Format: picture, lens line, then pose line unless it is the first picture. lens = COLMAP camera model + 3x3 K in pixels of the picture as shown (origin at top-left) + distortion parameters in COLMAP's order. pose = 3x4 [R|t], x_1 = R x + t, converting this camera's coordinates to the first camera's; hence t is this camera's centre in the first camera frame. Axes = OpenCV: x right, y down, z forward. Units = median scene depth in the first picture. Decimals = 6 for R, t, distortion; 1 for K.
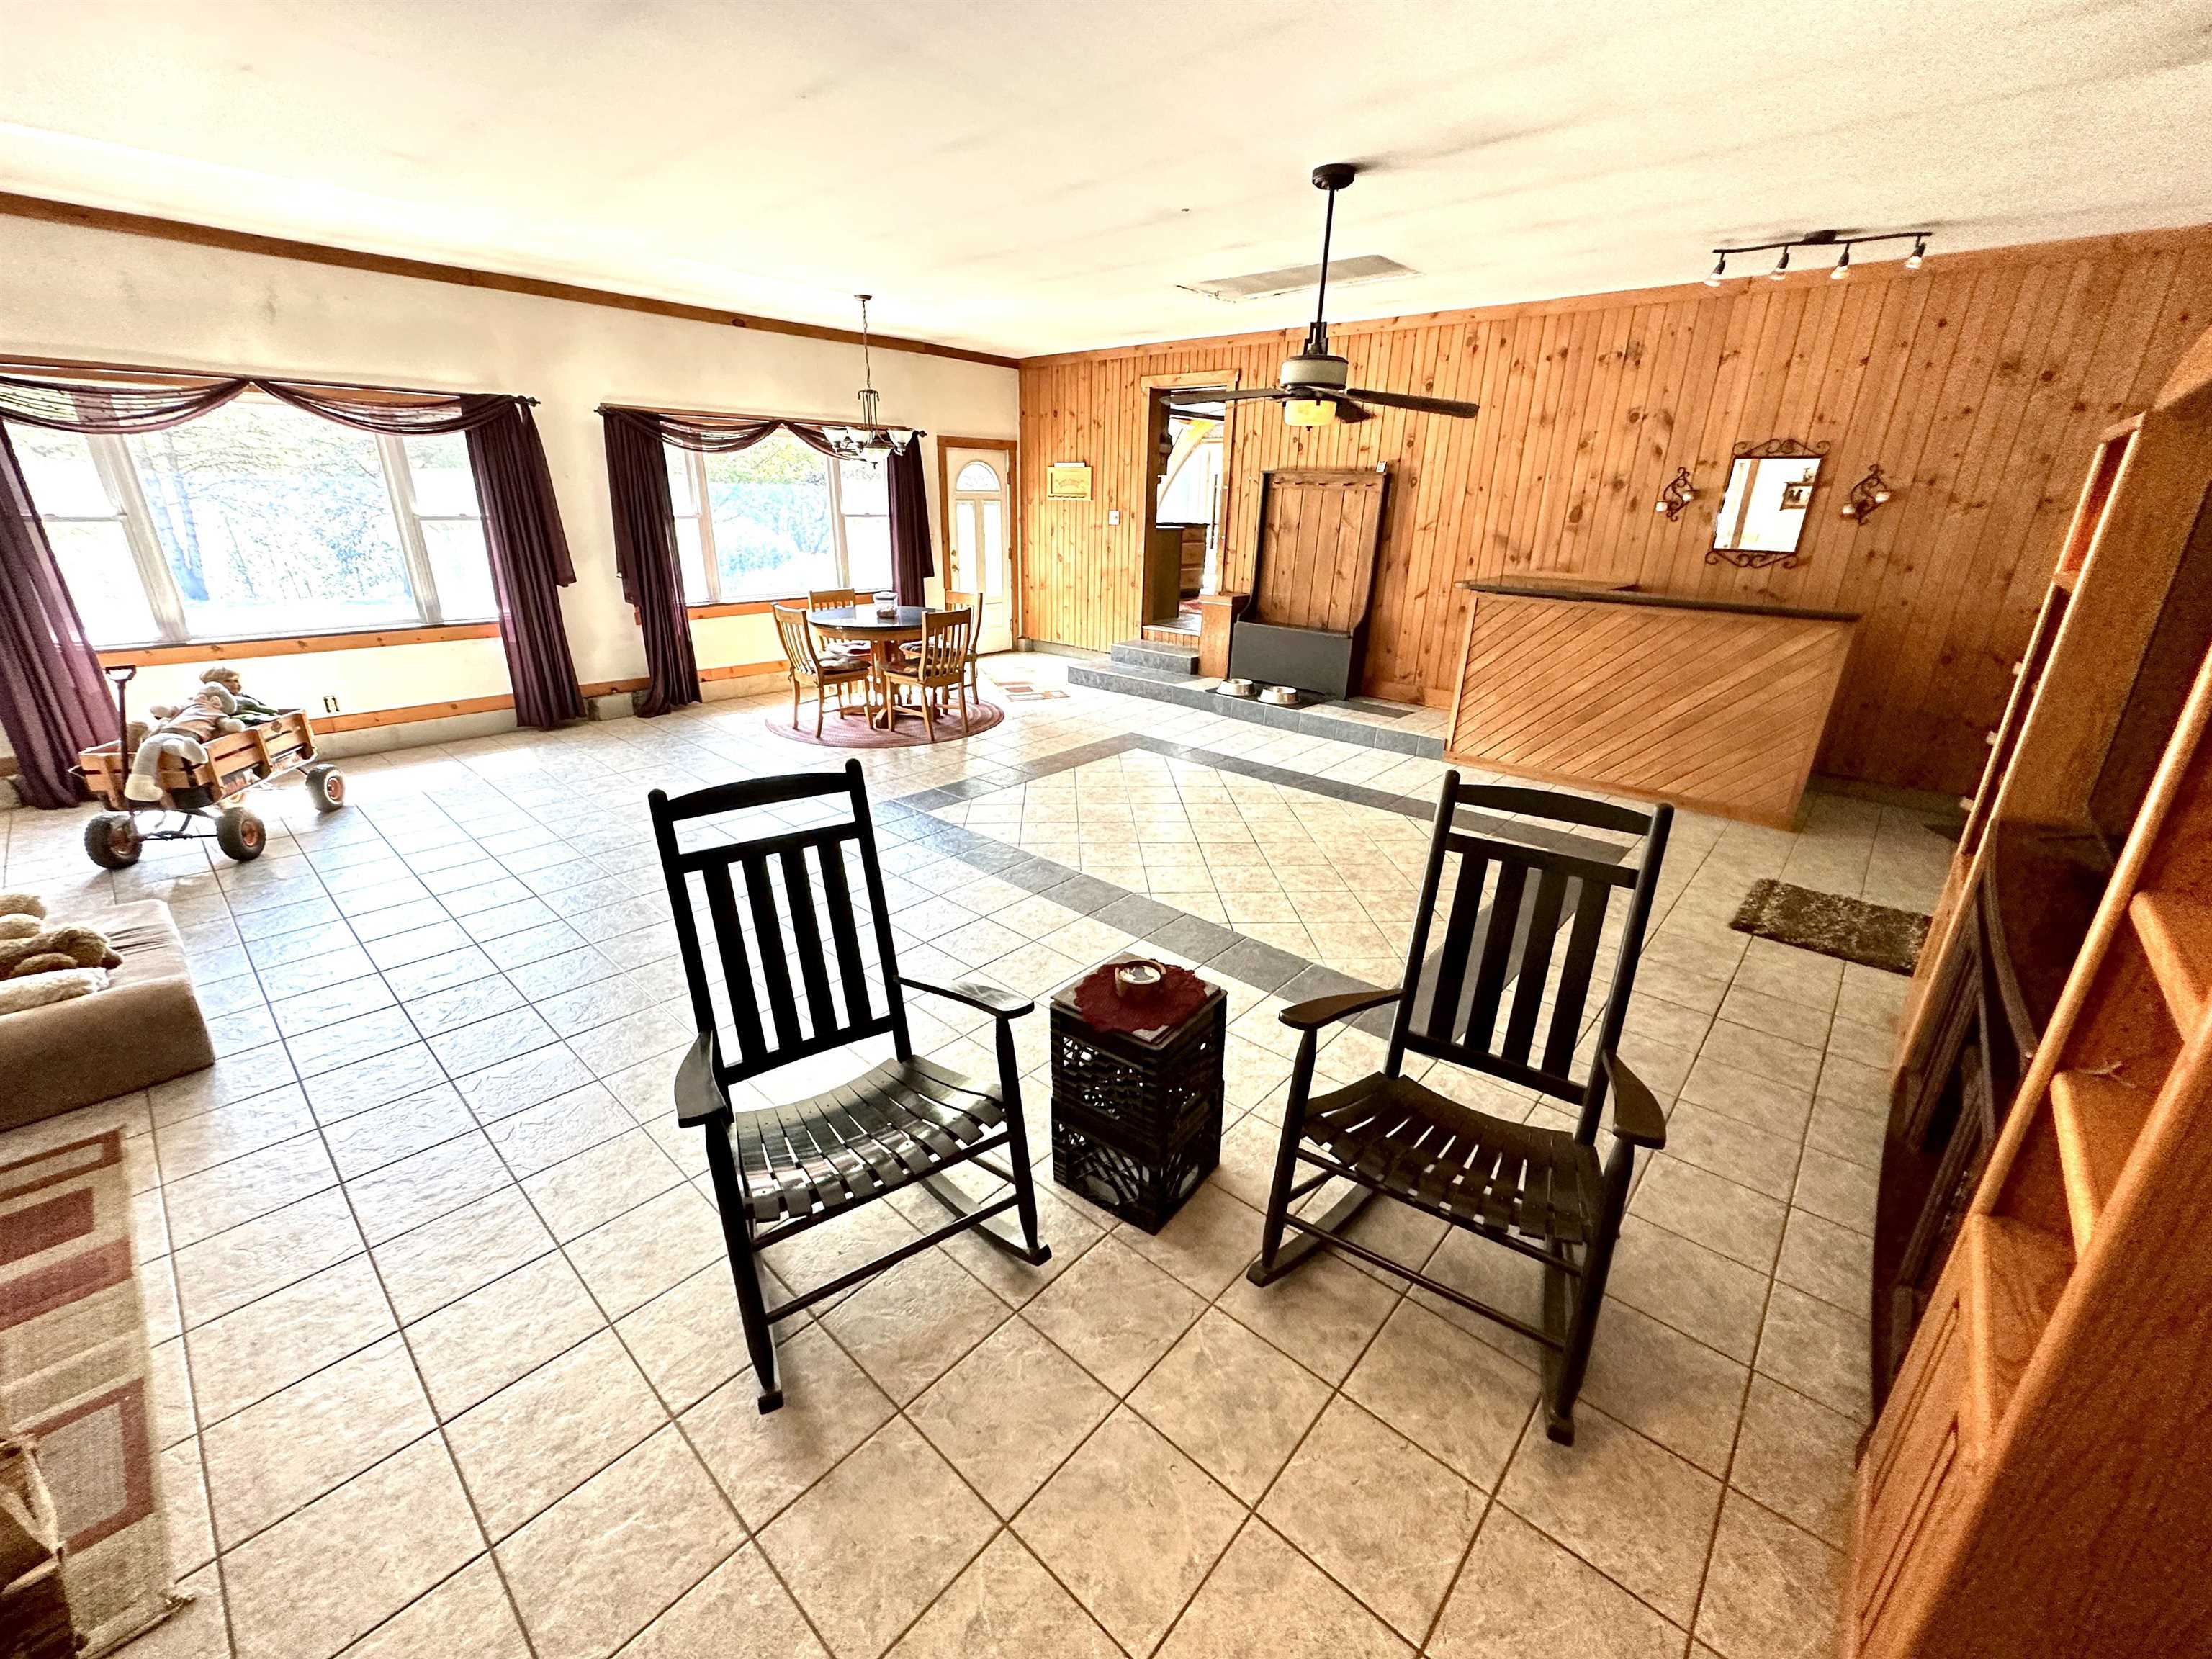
lens RADIAL K [[889.4, 0, 1104.1], [0, 889.4, 818.5], [0, 0, 1]] dist [-0.000158, -0.000063]
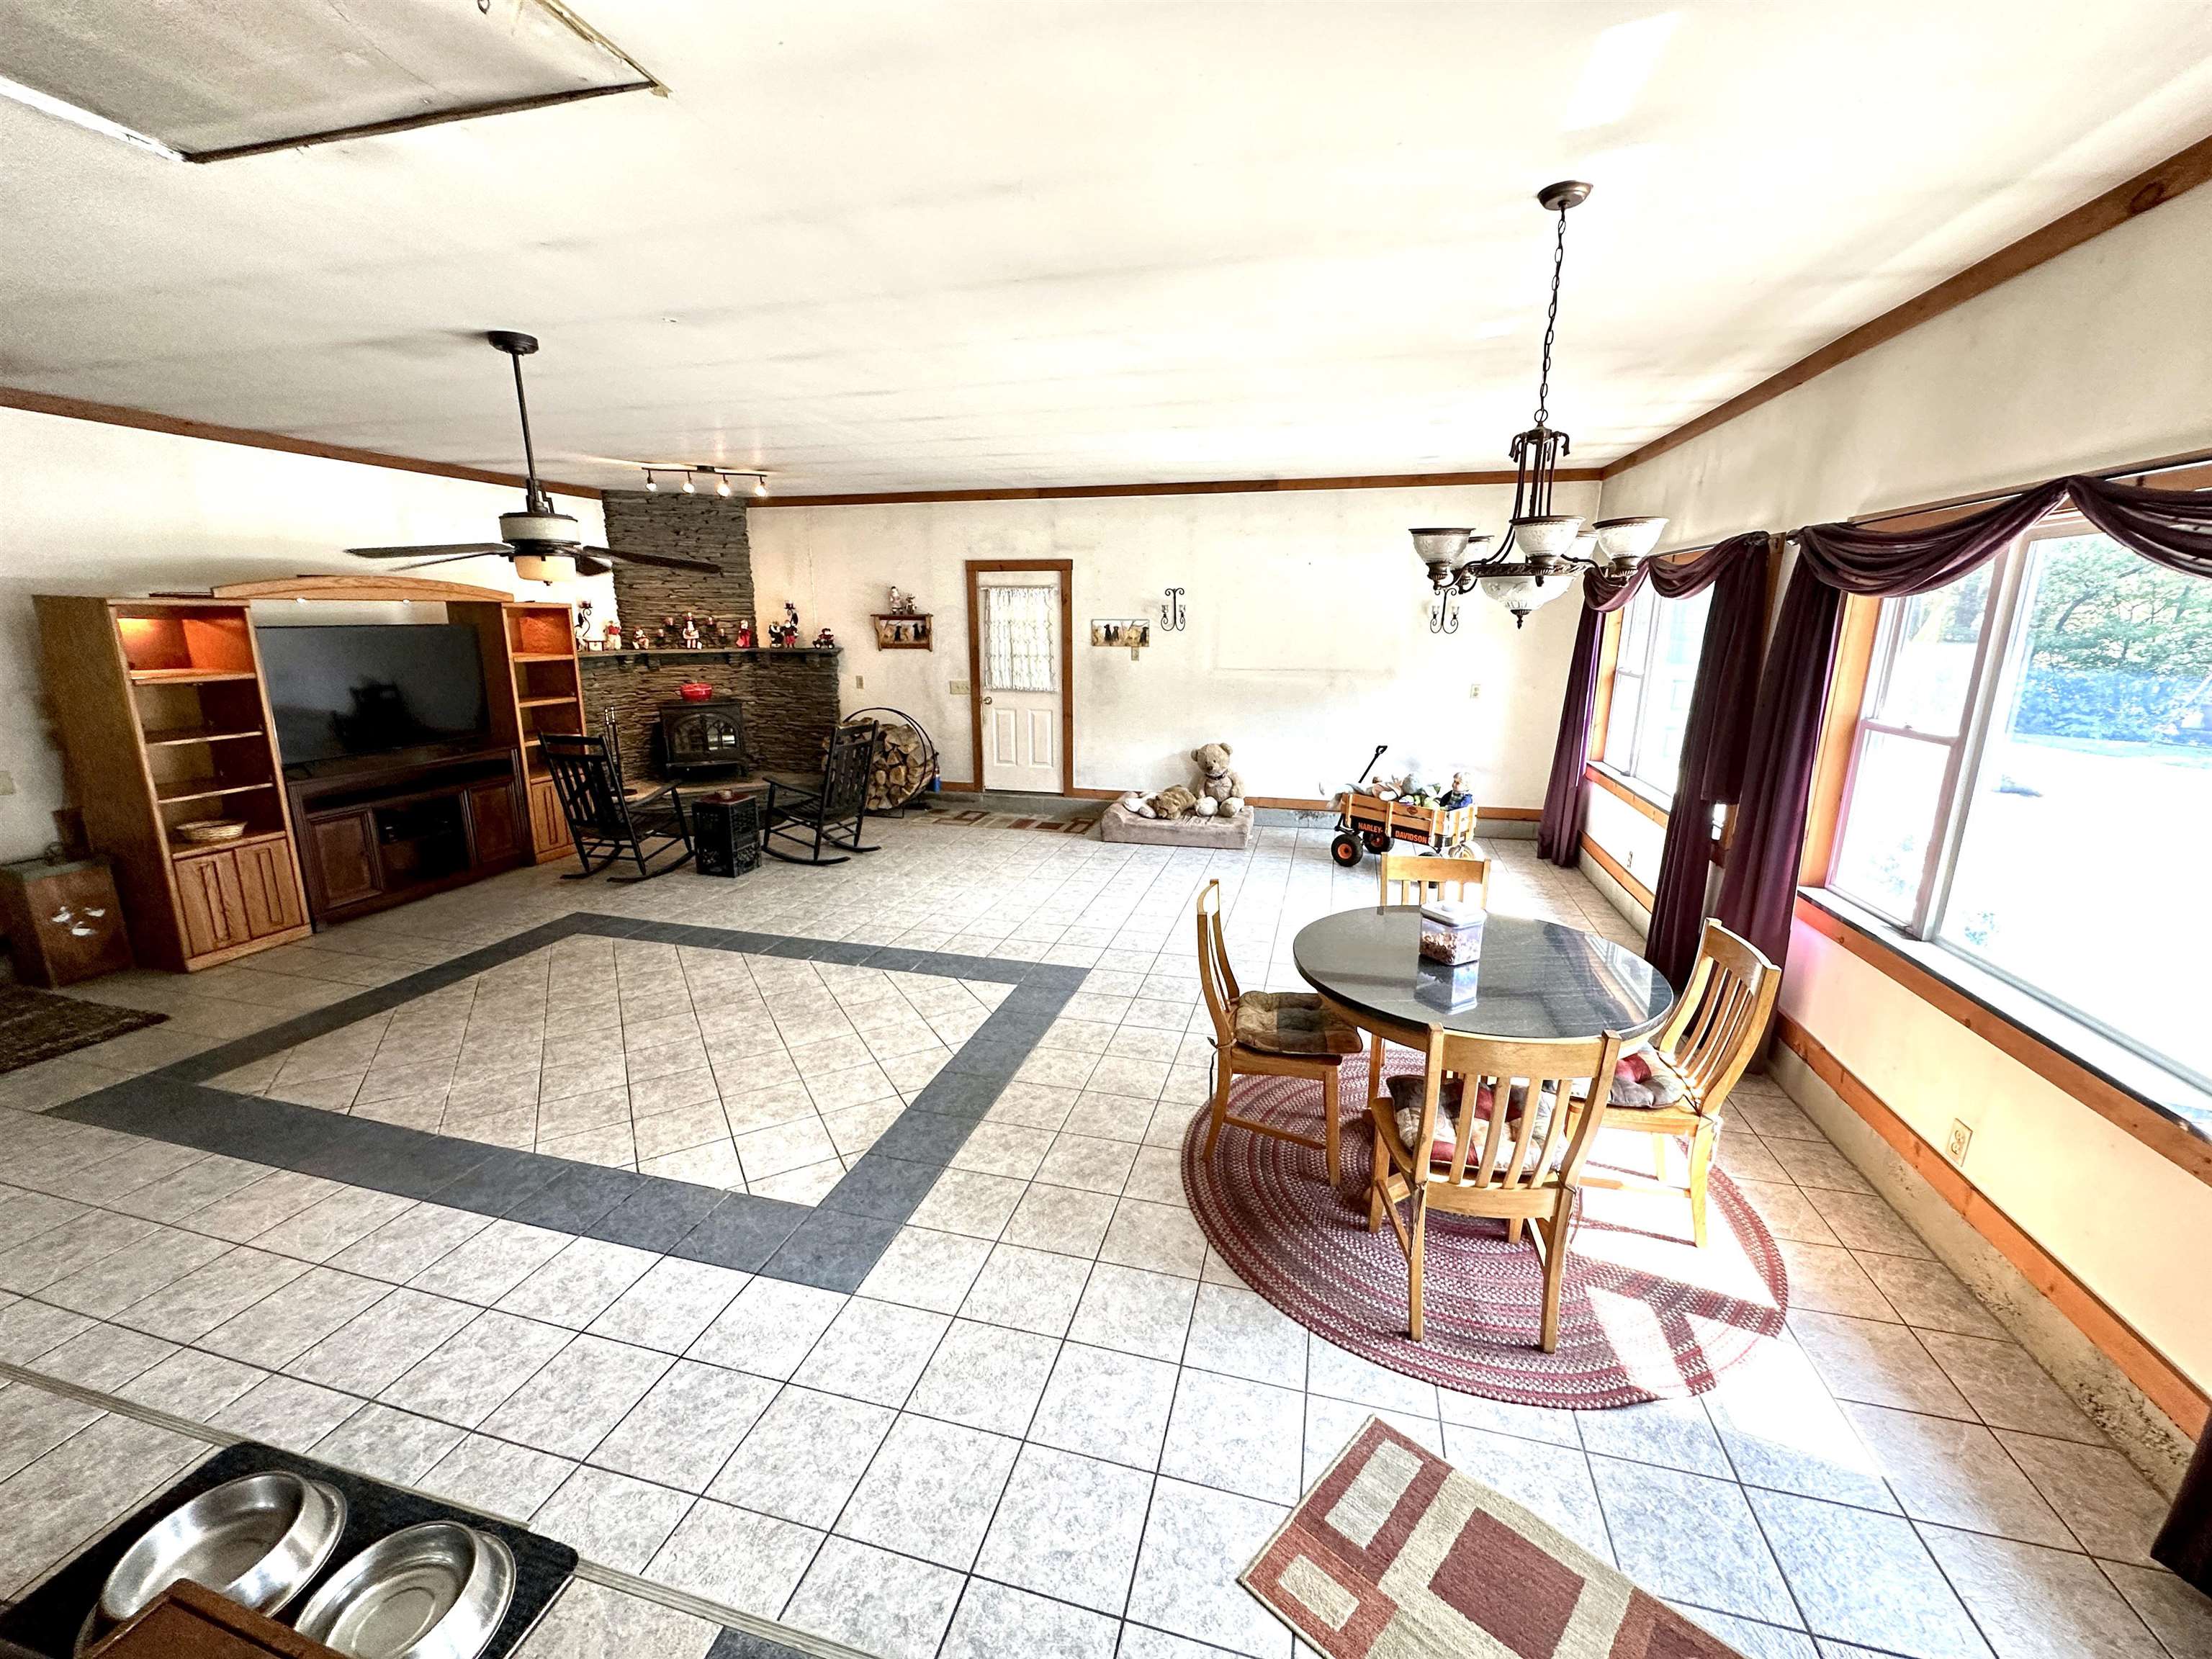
lens RADIAL K [[889.4, 0, 1106.6], [0, 889.4, 828.2], [0, 0, 1]] dist [-0.000158, -0.000063]
pose [[-0.888984, 0.083329, -0.450292, 0.140987], [-0.178250, 0.842790, 0.507871, -0.760977], [0.421822, 0.531753, -0.734373, 1.973833]]
